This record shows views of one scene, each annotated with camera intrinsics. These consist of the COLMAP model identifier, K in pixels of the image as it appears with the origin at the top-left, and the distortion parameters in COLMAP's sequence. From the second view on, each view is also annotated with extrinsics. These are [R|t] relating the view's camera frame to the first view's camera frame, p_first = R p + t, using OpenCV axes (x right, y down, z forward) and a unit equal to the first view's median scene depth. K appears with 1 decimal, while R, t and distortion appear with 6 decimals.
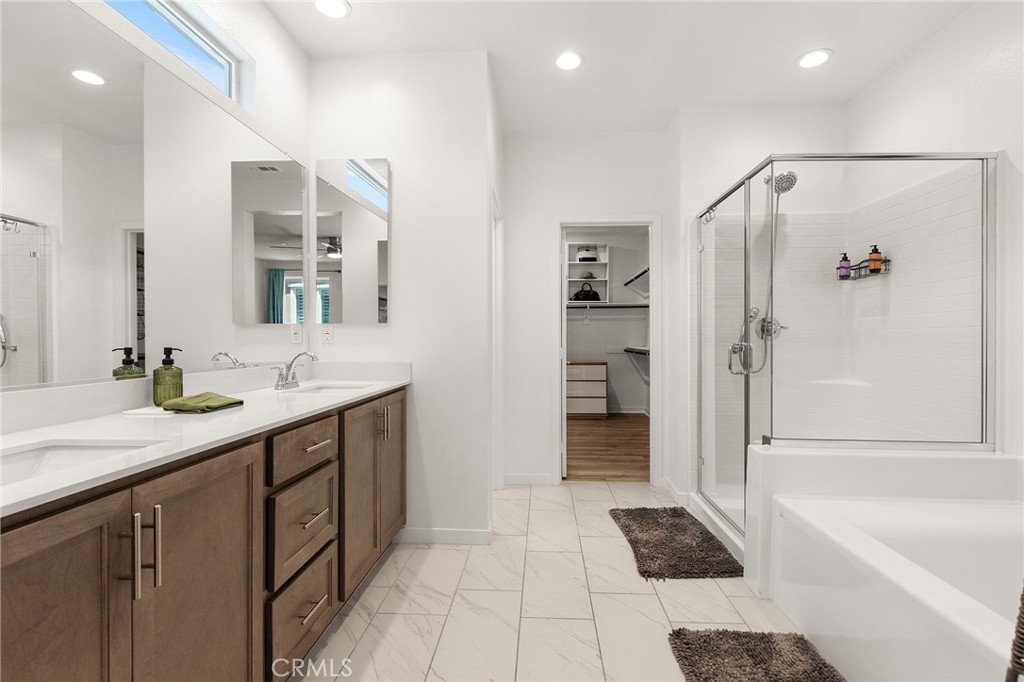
lens RADIAL K [[463.0, 0, 514.0], [0, 463.0, 340.7], [0, 0, 1]] dist [0.002814, -0.000414]
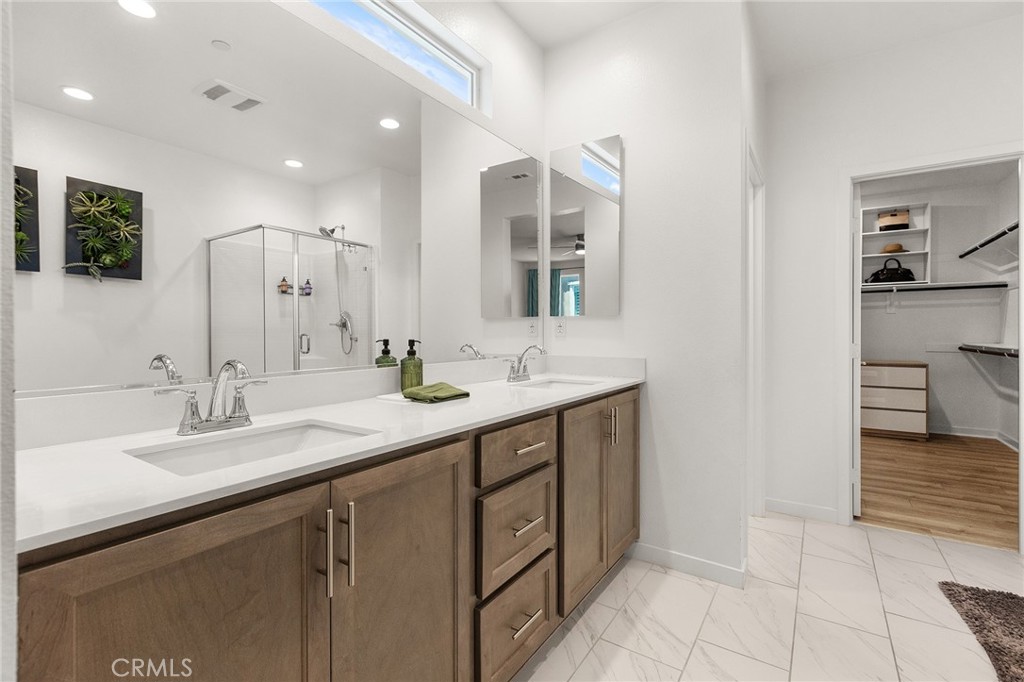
lens RADIAL K [[463.0, 0, 513.1], [0, 463.0, 334.4], [0, 0, 1]] dist [0.002814, -0.000414]
pose [[0.865094, 0.002652, -0.501602, 0.004424], [-0.002252, 0.999996, 0.001404, -0.000101], [0.501604, -0.000085, 0.865097, 0.100730]]
